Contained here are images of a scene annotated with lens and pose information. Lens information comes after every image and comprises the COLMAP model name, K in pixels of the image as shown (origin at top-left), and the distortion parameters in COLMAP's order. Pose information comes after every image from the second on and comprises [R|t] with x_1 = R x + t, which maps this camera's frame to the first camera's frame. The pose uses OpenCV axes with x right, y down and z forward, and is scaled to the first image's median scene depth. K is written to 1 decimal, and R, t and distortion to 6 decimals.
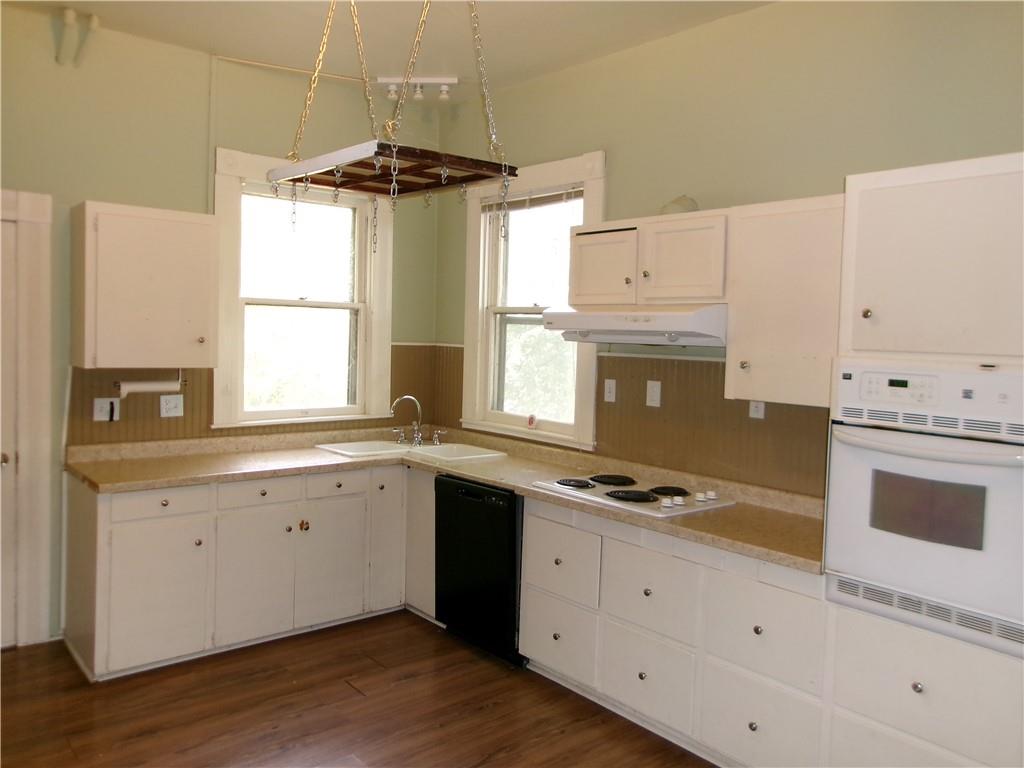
lens RADIAL K [[799.1, 0, 508.7], [0, 799.1, 387.0], [0, 0, 1]] dist [-0.027478, 0.044043]
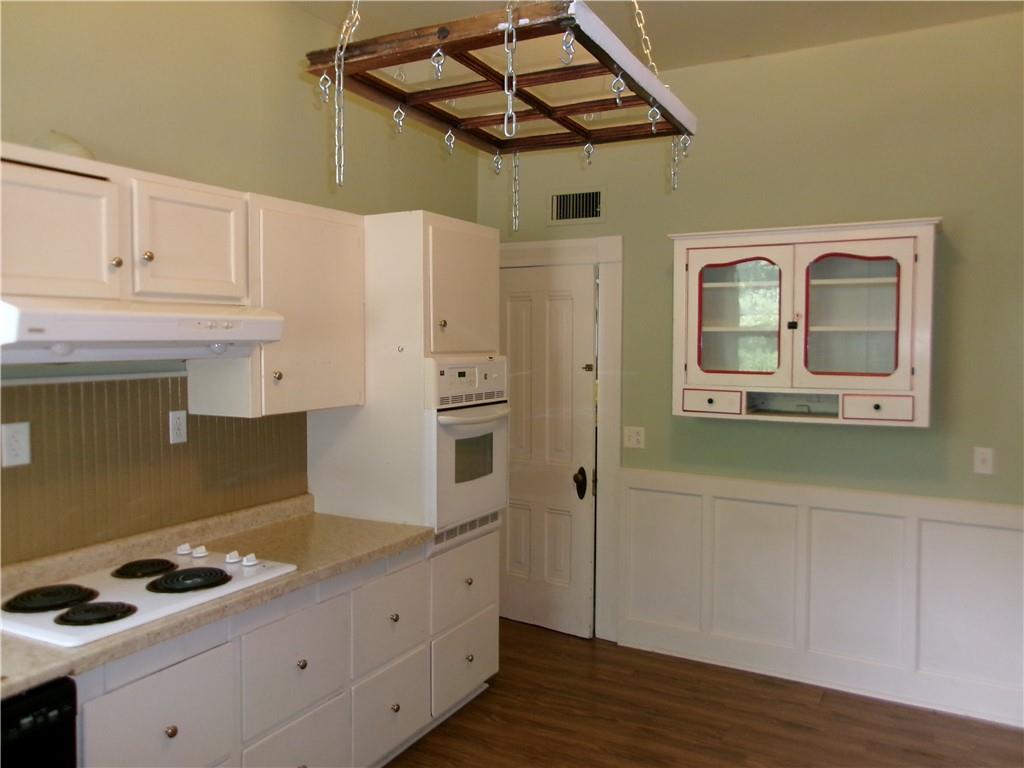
lens RADIAL K [[799.1, 0, 512.0], [0, 799.1, 378.4], [0, 0, 1]] dist [-0.027478, 0.044043]
pose [[-0.356162, -0.078754, 0.931100, -0.829935], [0.051581, 0.993266, 0.103743, -0.136073], [-0.932999, 0.084977, -0.349701, 1.397455]]
